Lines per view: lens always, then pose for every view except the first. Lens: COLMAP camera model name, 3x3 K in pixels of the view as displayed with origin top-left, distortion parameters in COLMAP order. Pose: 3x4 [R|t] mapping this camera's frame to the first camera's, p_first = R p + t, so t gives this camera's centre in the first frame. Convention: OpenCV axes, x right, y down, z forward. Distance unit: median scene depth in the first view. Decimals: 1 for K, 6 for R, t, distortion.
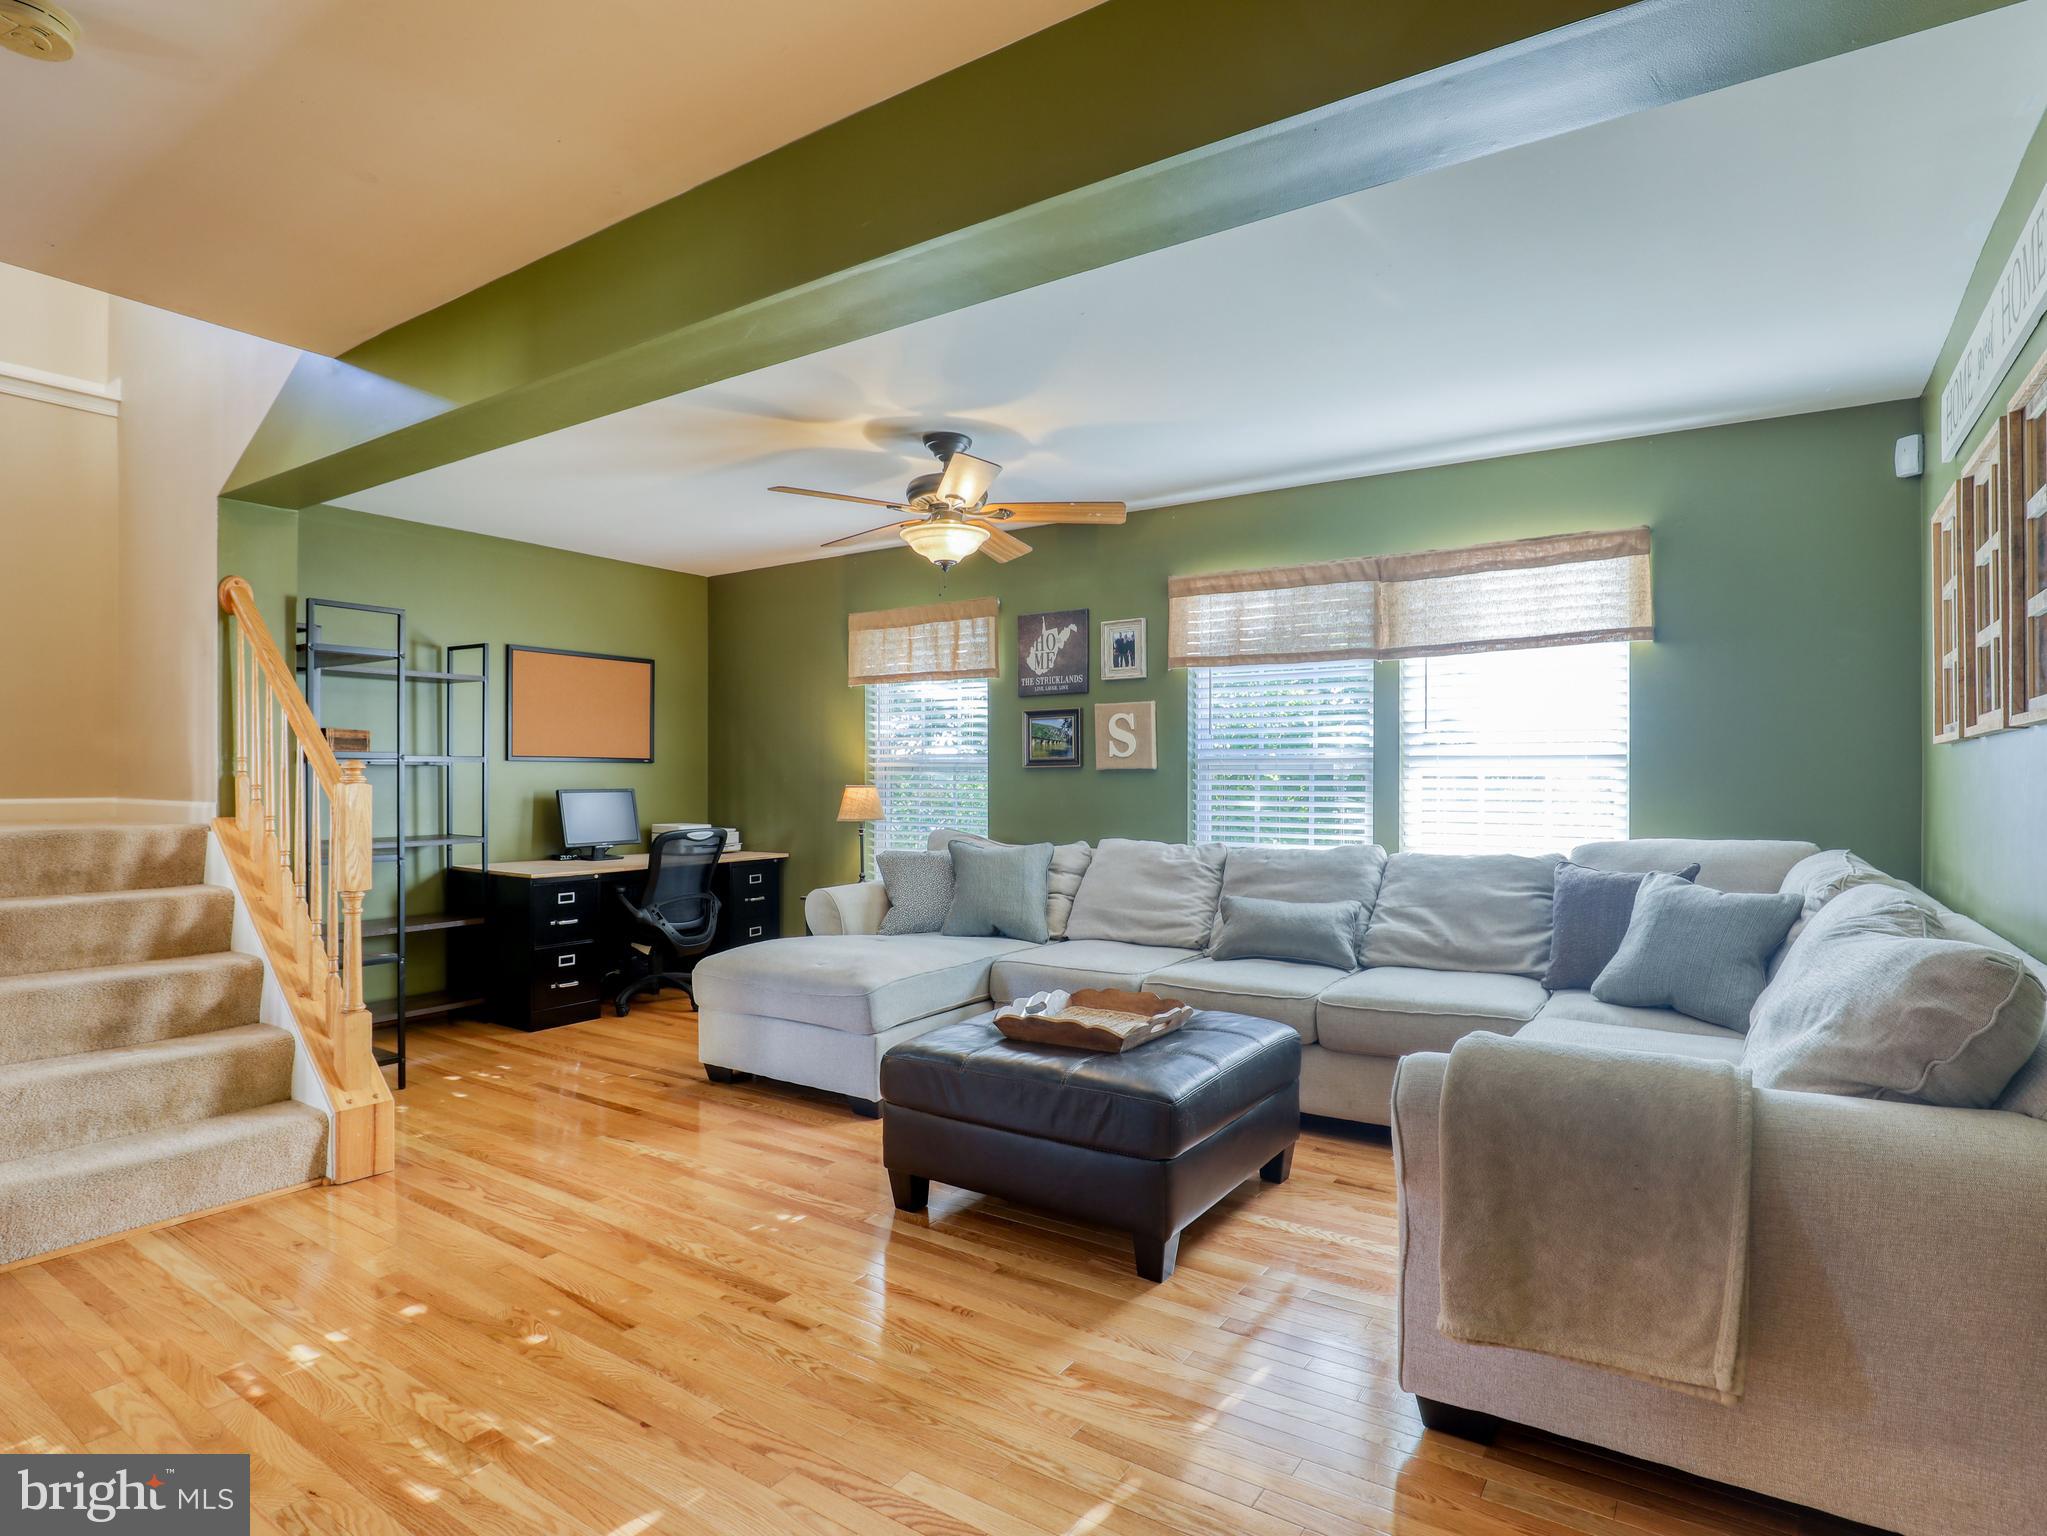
lens RADIAL K [[1087.7, 0, 1023.5], [0, 1087.7, 768.0], [0, 0, 1]] dist [-0.025923, -0.000152]
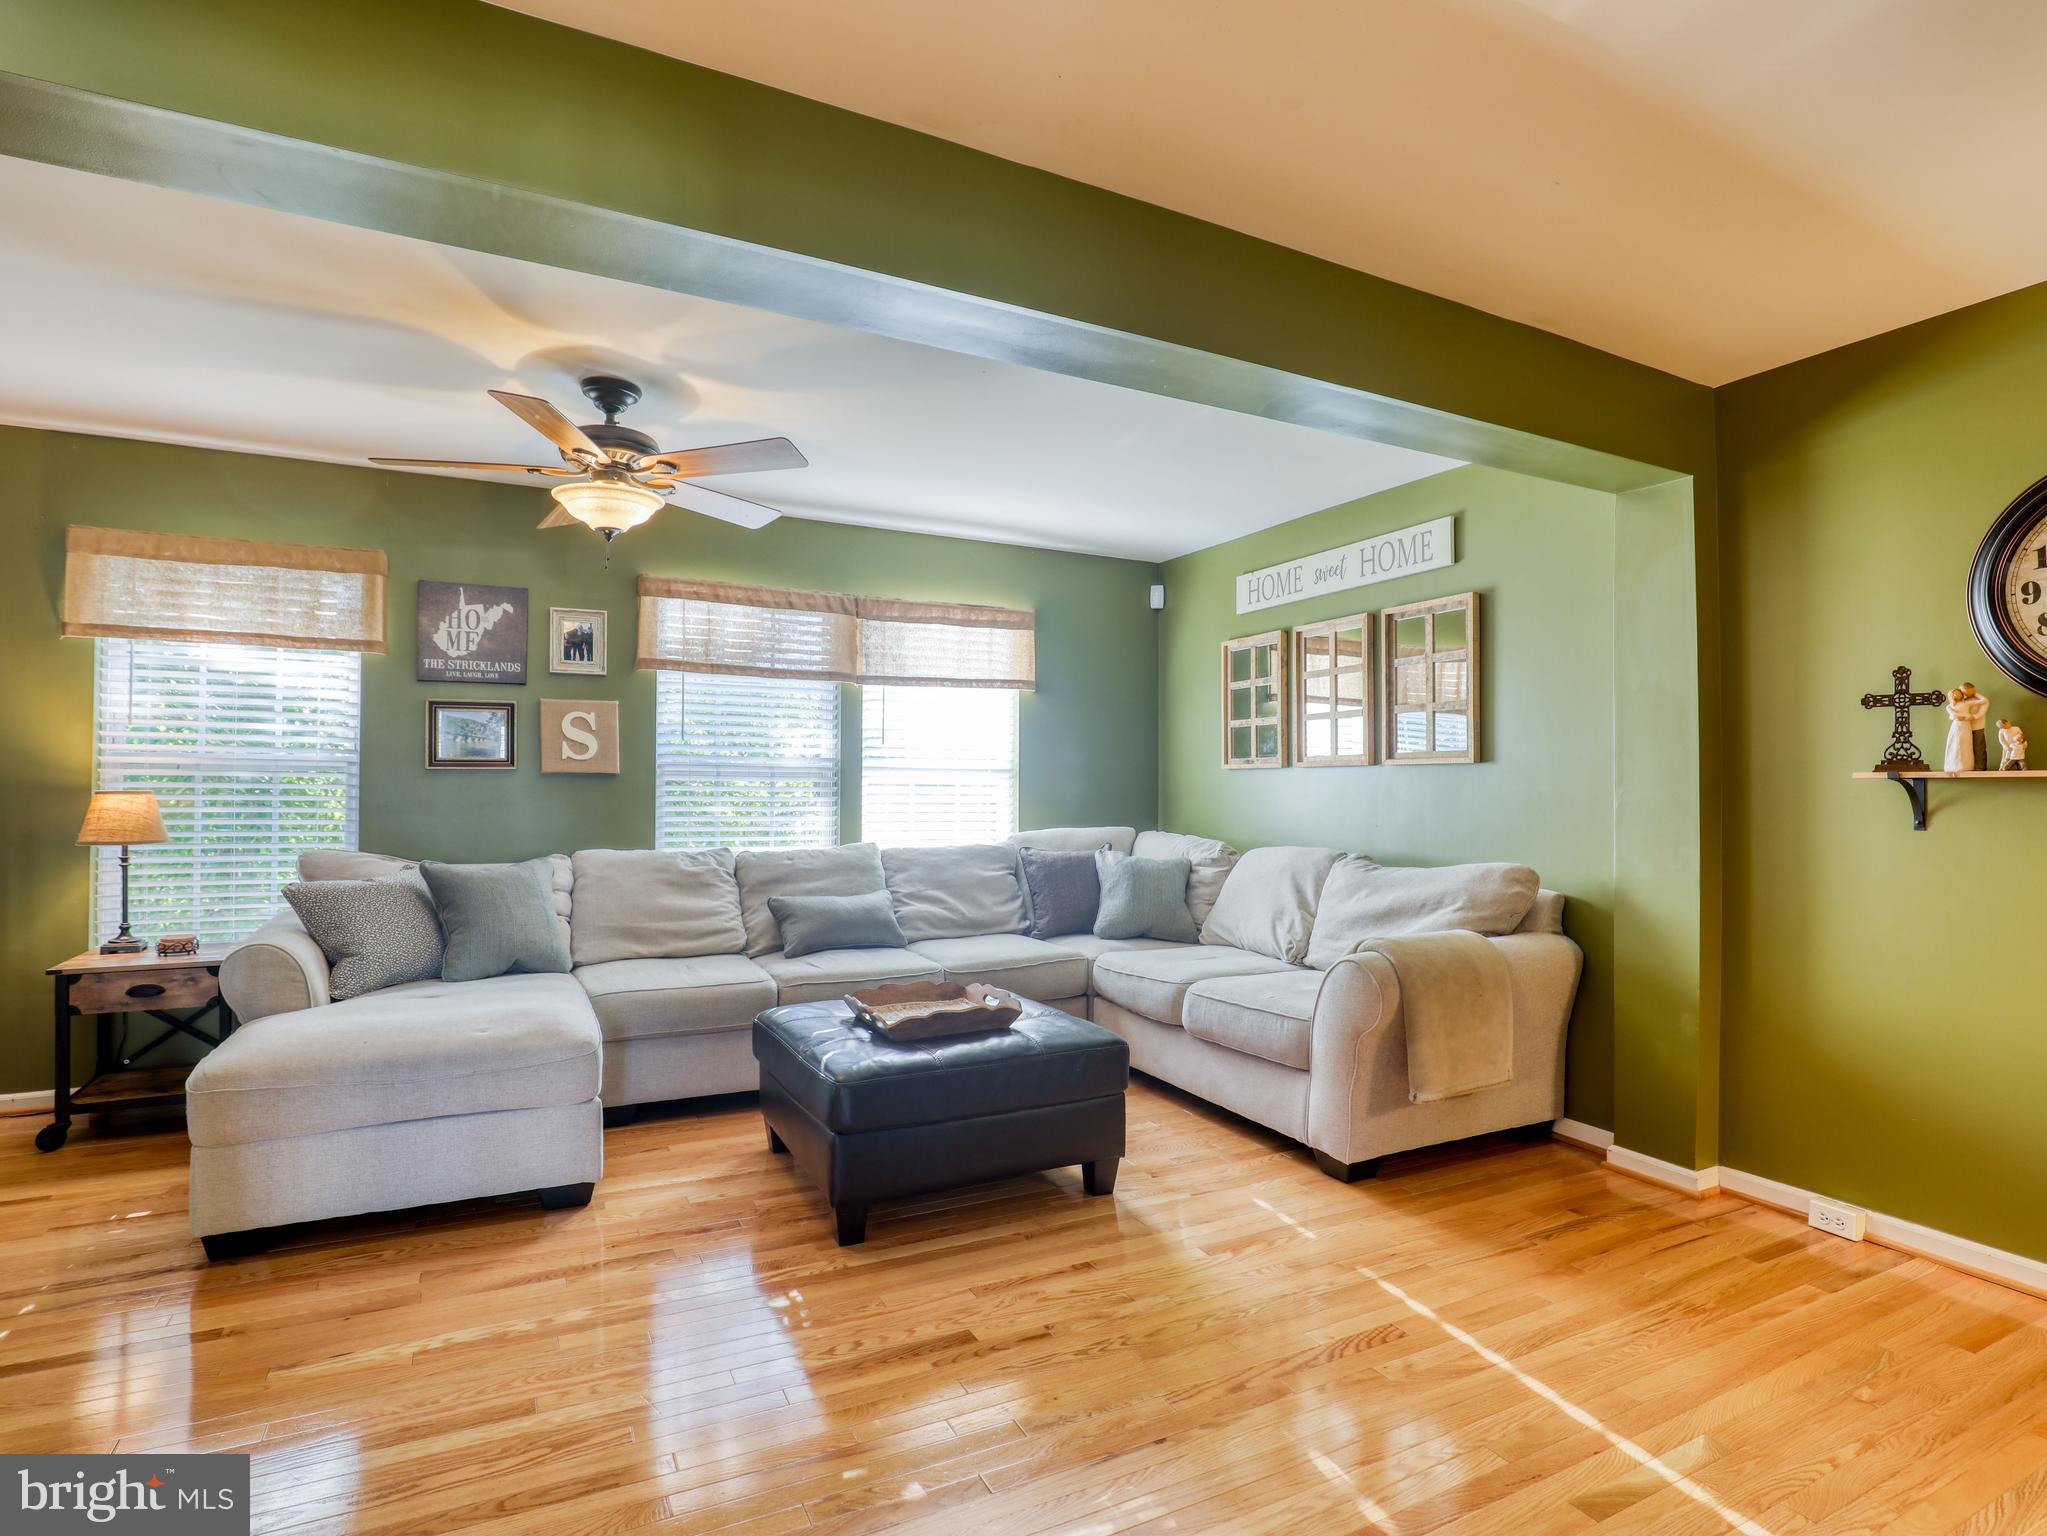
lens RADIAL K [[1049.8, 0, 1027.3], [0, 1049.8, 757.5], [0, 0, 1]] dist [-0.021862, -0.000161]
pose [[0.491303, 0.026620, 0.870582, -0.549645], [-0.015934, 0.999640, -0.021574, 0.000946], [-0.870843, -0.003273, 0.491551, 0.275991]]
